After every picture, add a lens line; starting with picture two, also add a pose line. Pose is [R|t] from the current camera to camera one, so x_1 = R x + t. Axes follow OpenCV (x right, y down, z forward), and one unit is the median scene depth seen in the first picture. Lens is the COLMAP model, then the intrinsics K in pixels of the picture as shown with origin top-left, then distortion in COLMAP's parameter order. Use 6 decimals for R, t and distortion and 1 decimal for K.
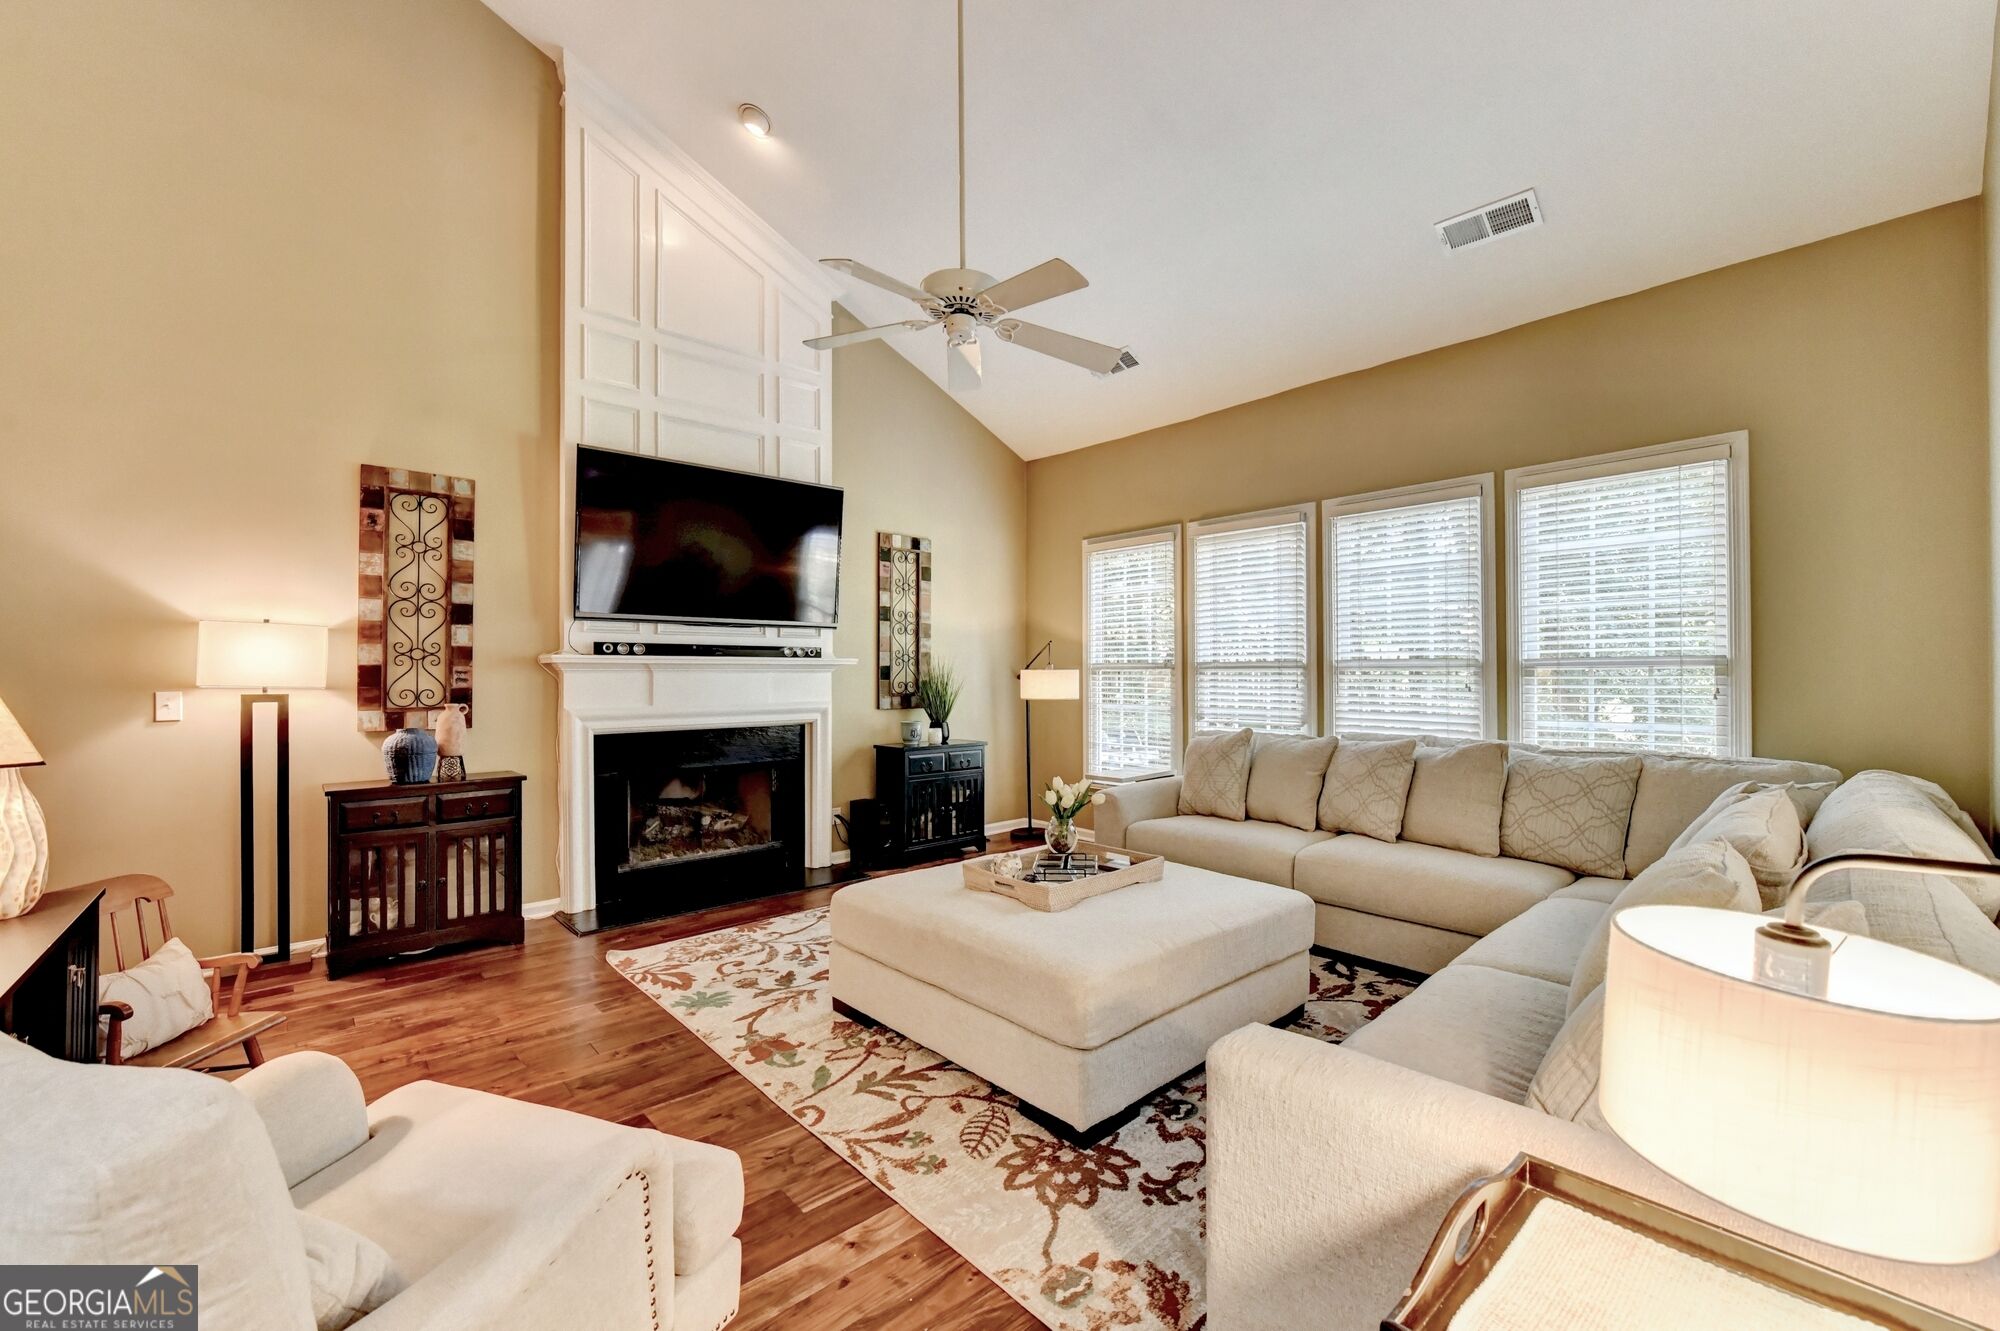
lens RADIAL K [[803.2, 0, 1011.9], [0, 803.2, 653.3], [0, 0, 1]] dist [-0.002529, -0.000613]
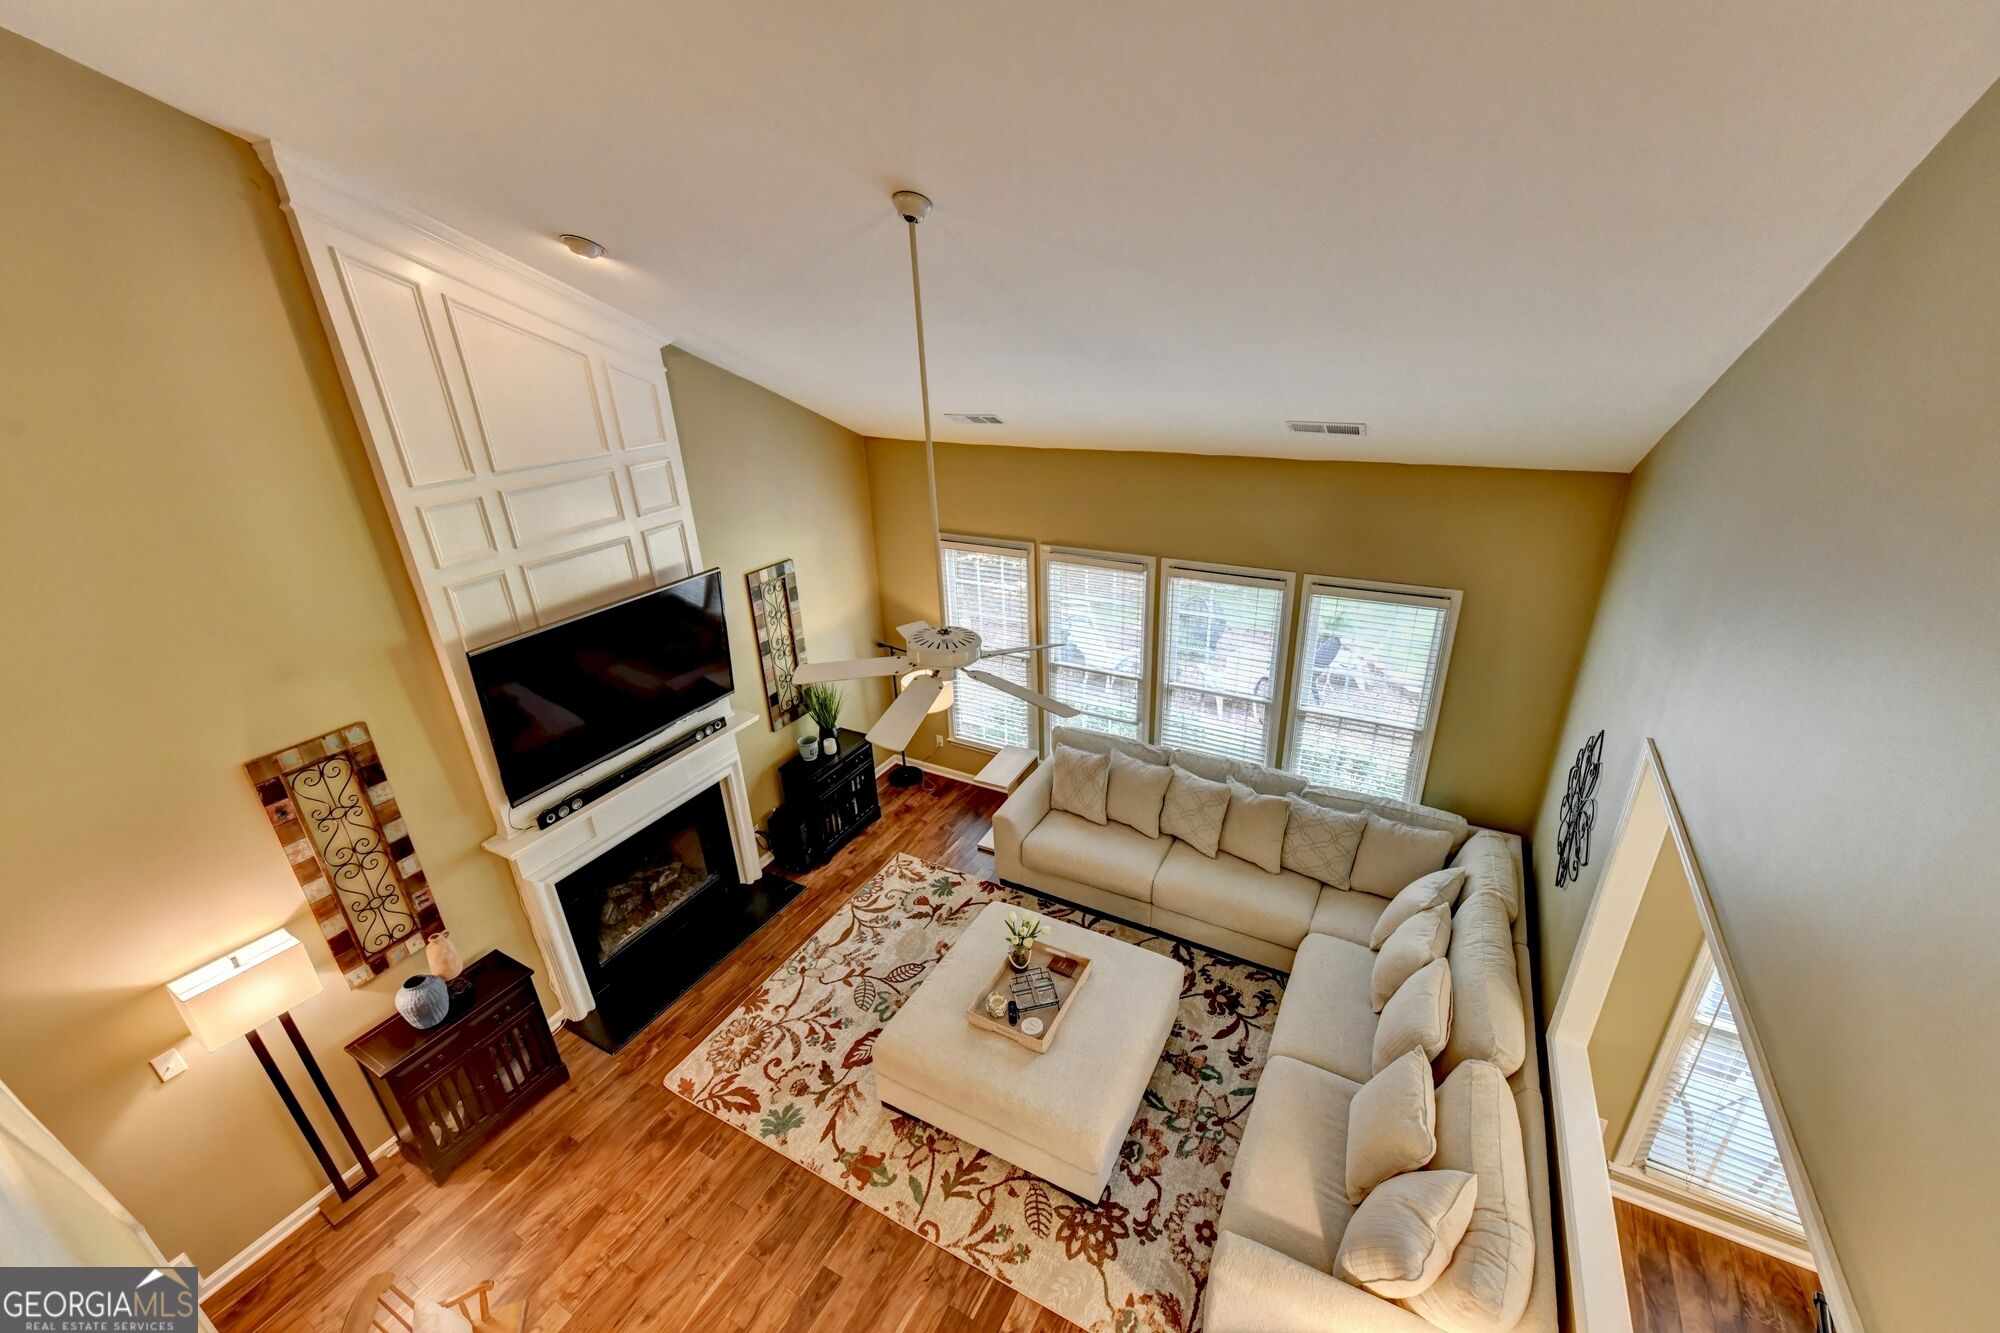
lens RADIAL K [[803.2, 0, 1011.9], [0, 803.2, 654.3], [0, 0, 1]] dist [-0.002529, -0.000613]
pose [[0.946654, -0.149246, 0.285608, -0.206793], [0.020684, 0.912601, 0.408327, -0.619938], [-0.321588, -0.380637, 0.867005, -0.009760]]
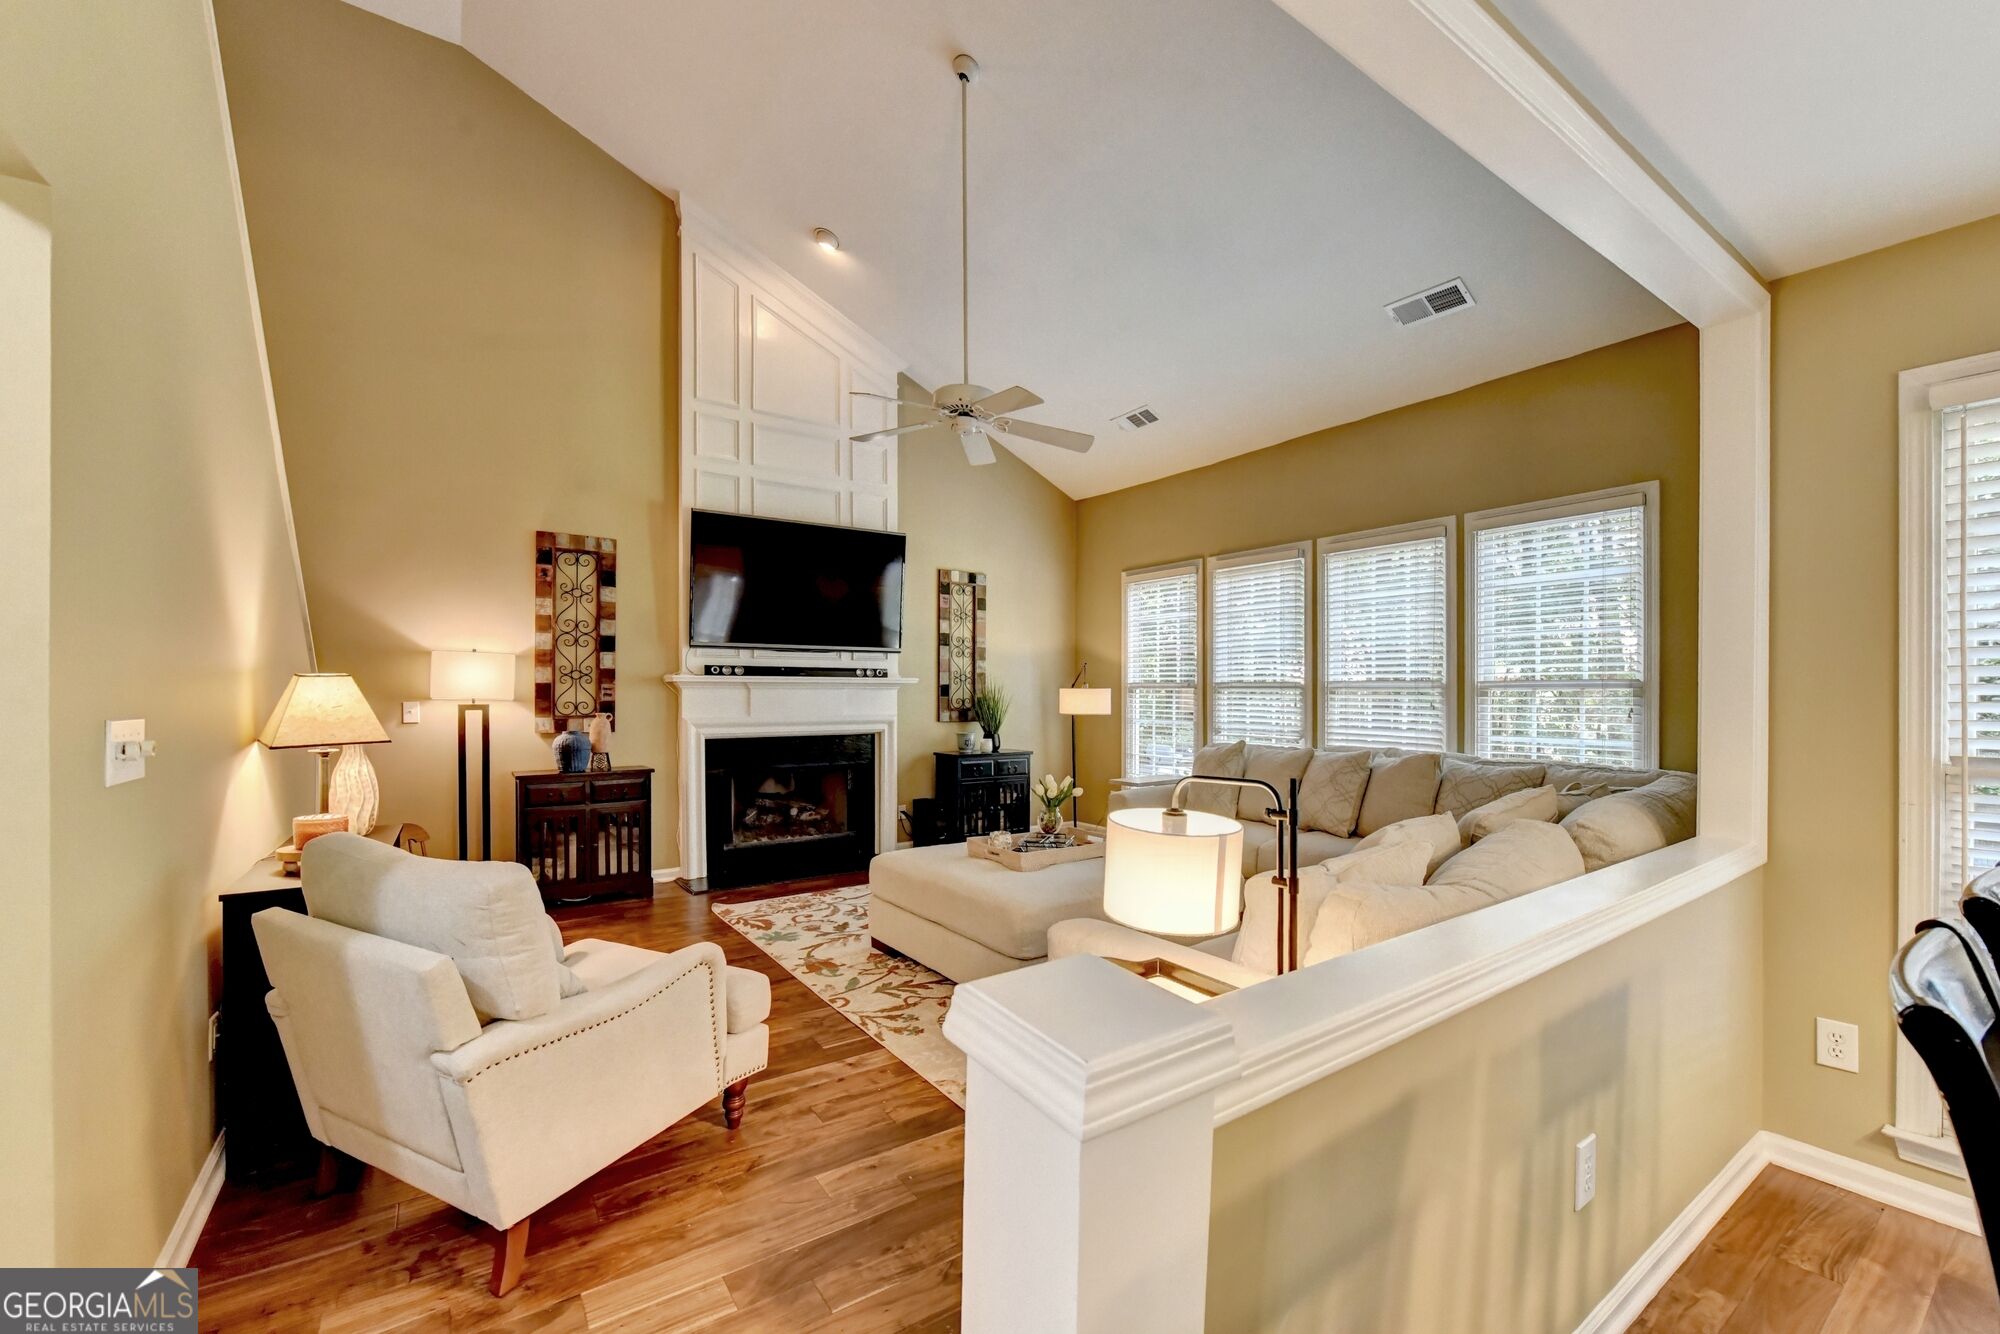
lens RADIAL K [[815.8, 0, 1017.5], [0, 815.8, 679.7], [0, 0, 1]] dist [-0.002631, -0.000585]
pose [[0.991685, 0.003093, -0.128655, 0.131518], [-0.001622, 0.999932, 0.011530, -0.006853], [0.128682, -0.011226, 0.991622, -0.206700]]
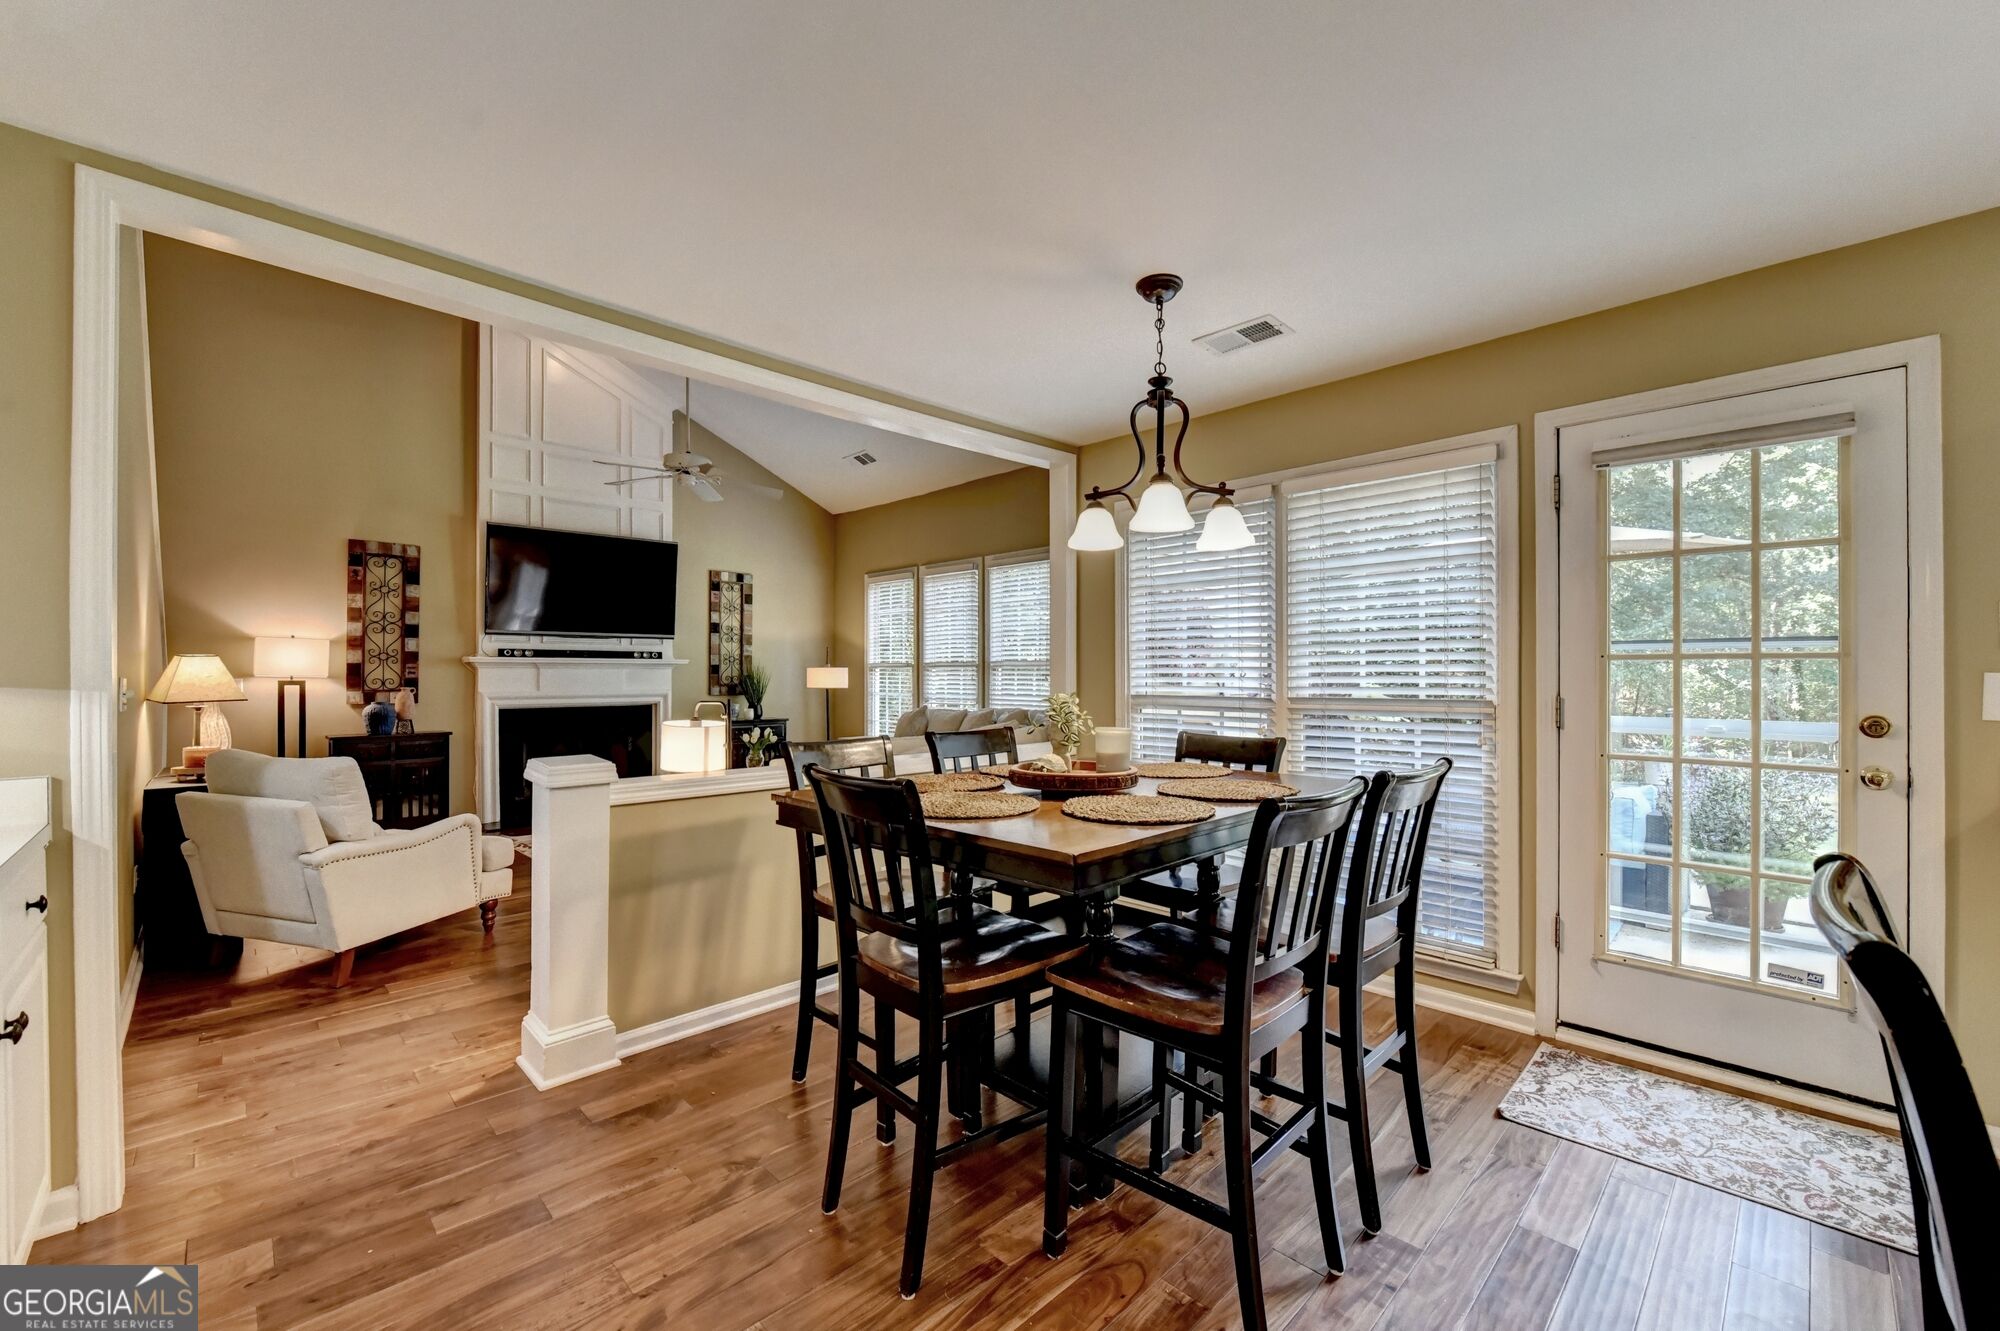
lens RADIAL K [[804.4, 0, 989.2], [0, 804.4, 655.4], [0, 0, 1]] dist [-0.001904, -0.000250]
pose [[0.999767, 0.002773, 0.021426, 0.397032], [-0.002825, 0.999993, 0.002402, -0.007534], [-0.021420, -0.002462, 0.999768, -0.576831]]
